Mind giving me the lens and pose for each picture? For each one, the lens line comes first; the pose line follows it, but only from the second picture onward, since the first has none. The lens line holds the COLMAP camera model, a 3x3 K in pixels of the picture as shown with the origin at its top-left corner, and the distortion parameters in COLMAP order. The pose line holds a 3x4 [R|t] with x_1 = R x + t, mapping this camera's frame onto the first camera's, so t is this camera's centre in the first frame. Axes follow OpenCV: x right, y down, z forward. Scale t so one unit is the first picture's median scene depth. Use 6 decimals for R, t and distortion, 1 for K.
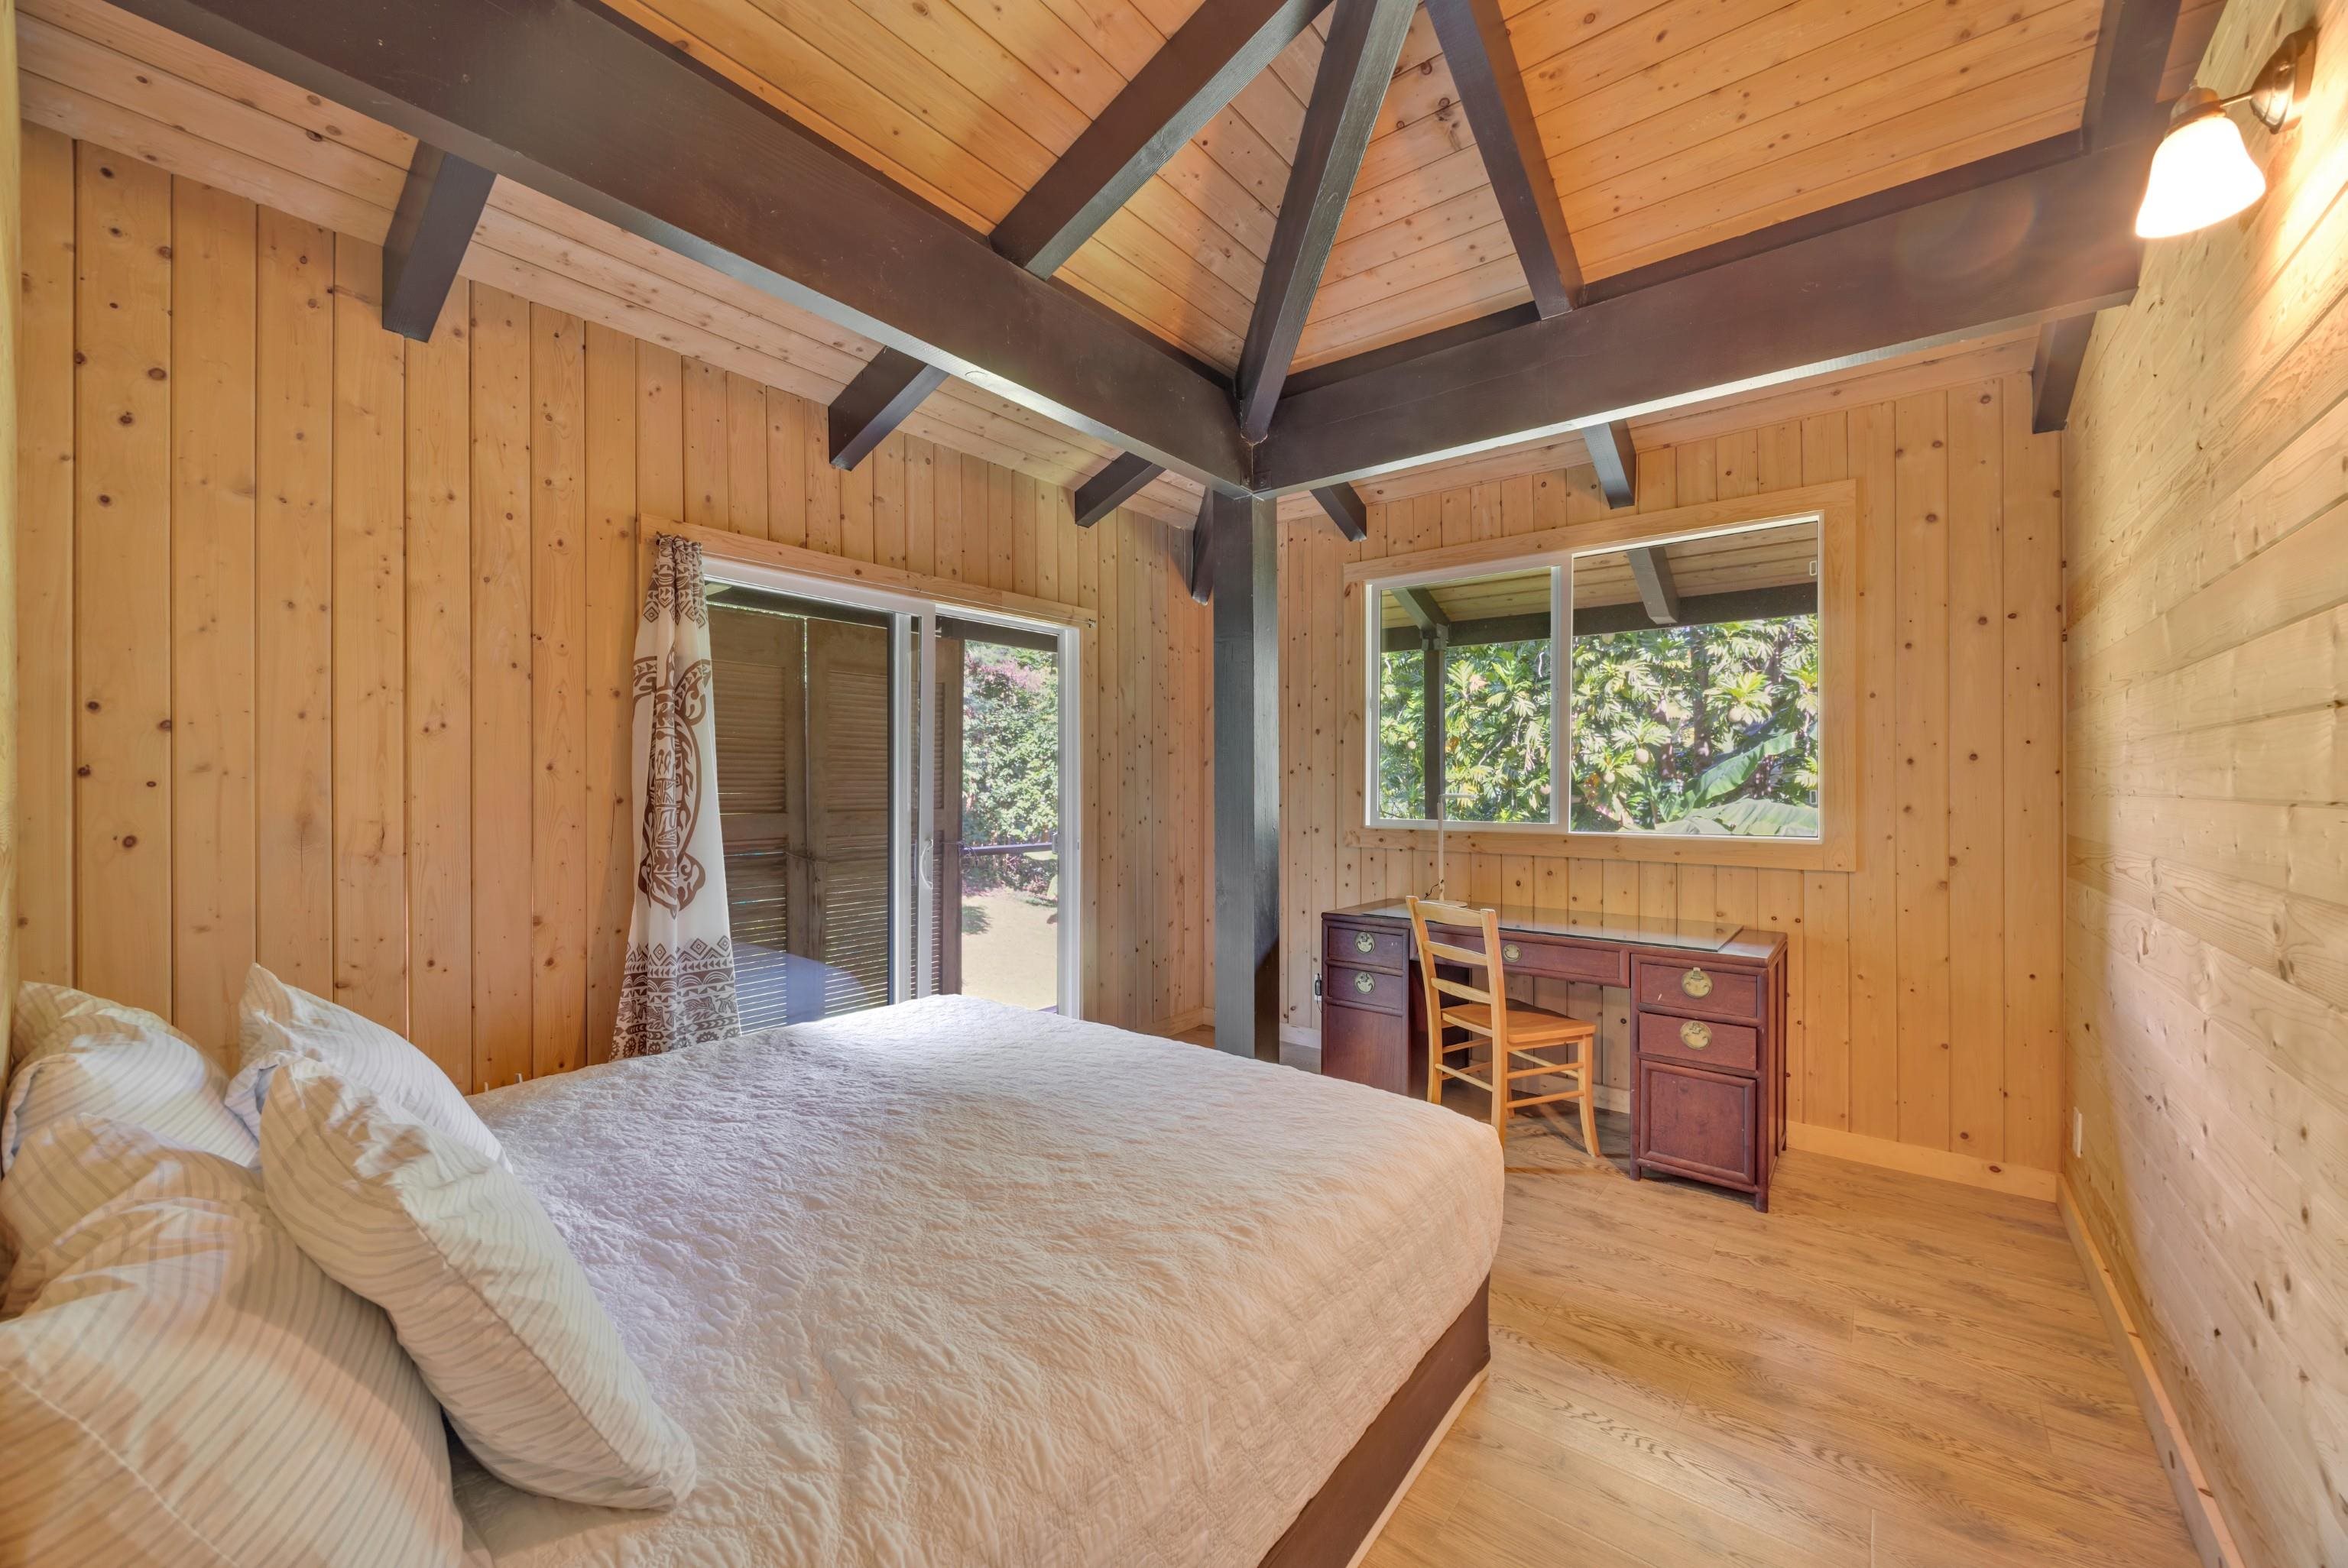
lens RADIAL K [[921.2, 0, 1174.0], [0, 921.2, 784.0], [0, 0, 1]] dist [-0.001343, -0.000022]
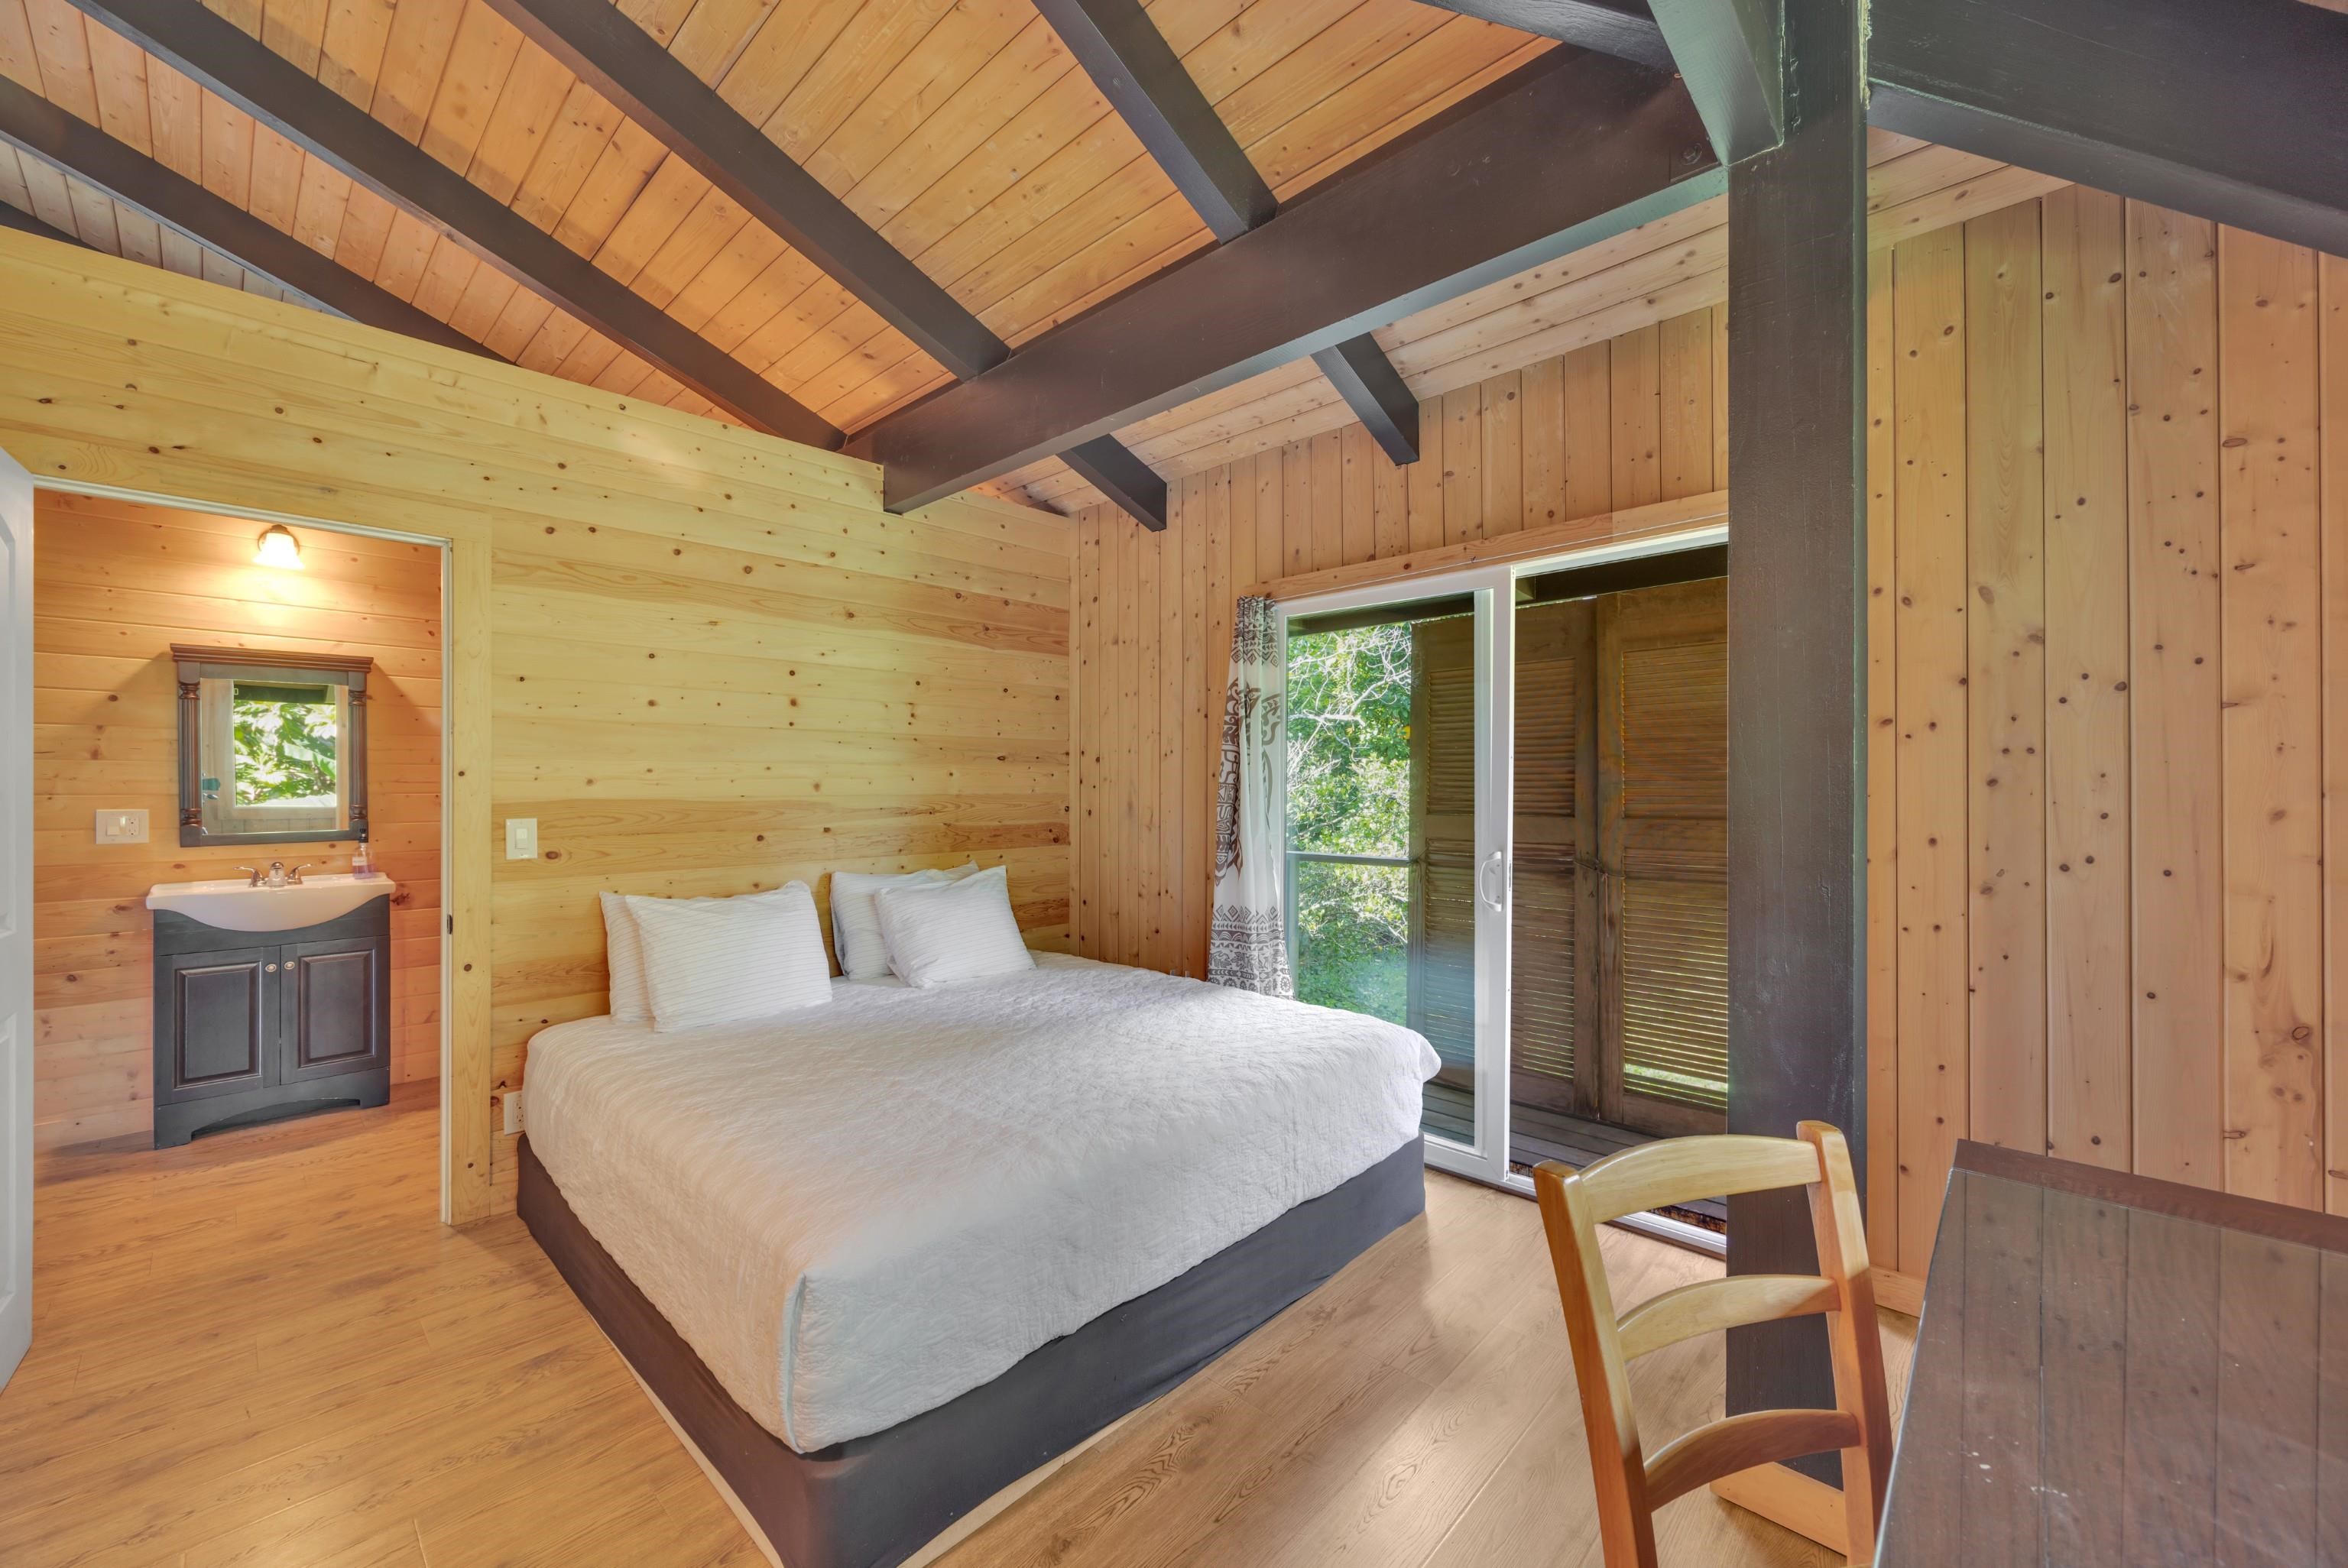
lens RADIAL K [[921.2, 0, 1174.0], [0, 921.2, 784.0], [0, 0, 1]] dist [-0.001343, -0.000022]
pose [[-0.102938, -0.003195, -0.994683, 0.716160], [0.001180, 0.999994, -0.003335, 0.001451], [0.994687, -0.001517, -0.102934, 0.952980]]
